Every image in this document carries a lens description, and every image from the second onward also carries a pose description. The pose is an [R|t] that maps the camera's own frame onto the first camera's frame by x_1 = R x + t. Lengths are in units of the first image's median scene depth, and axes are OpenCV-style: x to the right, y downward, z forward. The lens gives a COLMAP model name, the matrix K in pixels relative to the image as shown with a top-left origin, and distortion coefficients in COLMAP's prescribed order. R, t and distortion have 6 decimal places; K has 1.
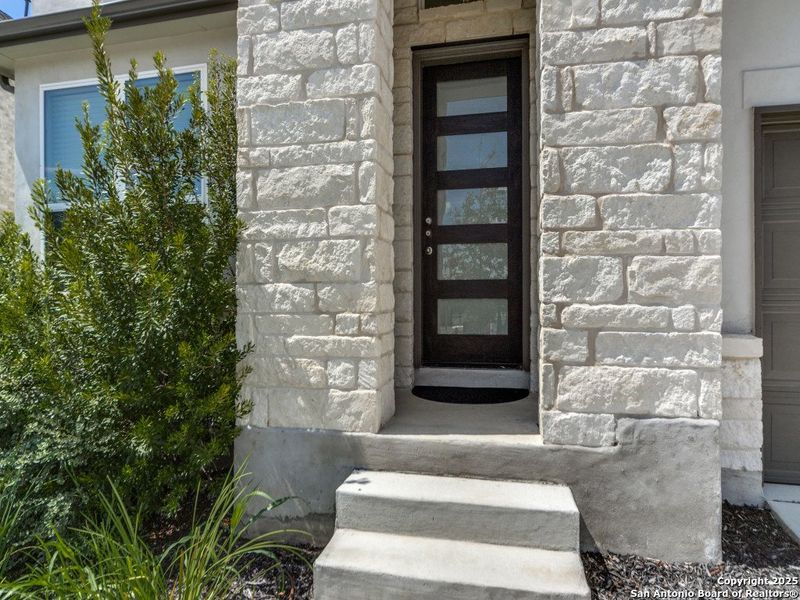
lens RADIAL K [[502.3, 0, 400.0], [0, 502.3, 300.0], [0, 0, 1]] dist [-0.001446, -0.000874]
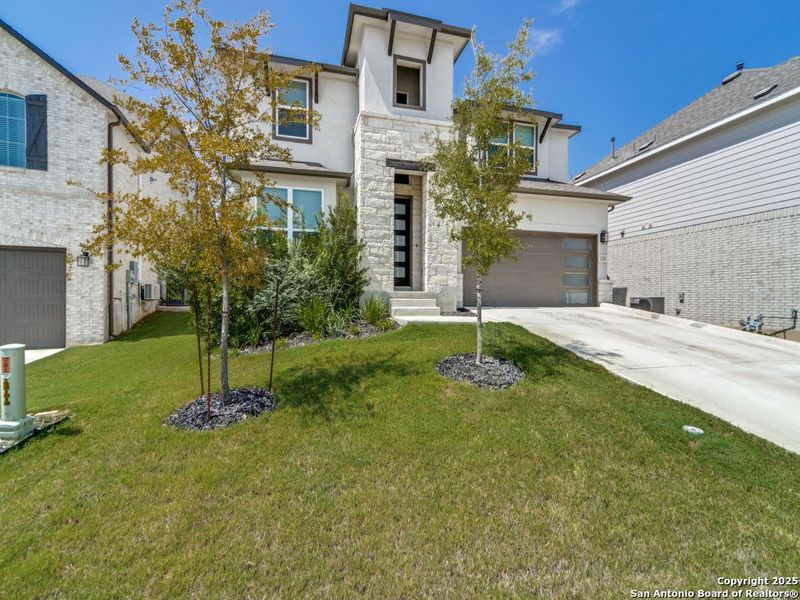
lens RADIAL K [[372.8, 0, 400.0], [0, 372.8, 300.0], [0, 0, 1]] dist [-0.000996, -0.000159]
pose [[0.891765, 0.007349, 0.452438, -1.469273], [-0.007857, 0.999969, -0.000757, 0.339867], [-0.452430, -0.002880, 0.891795, -1.966009]]
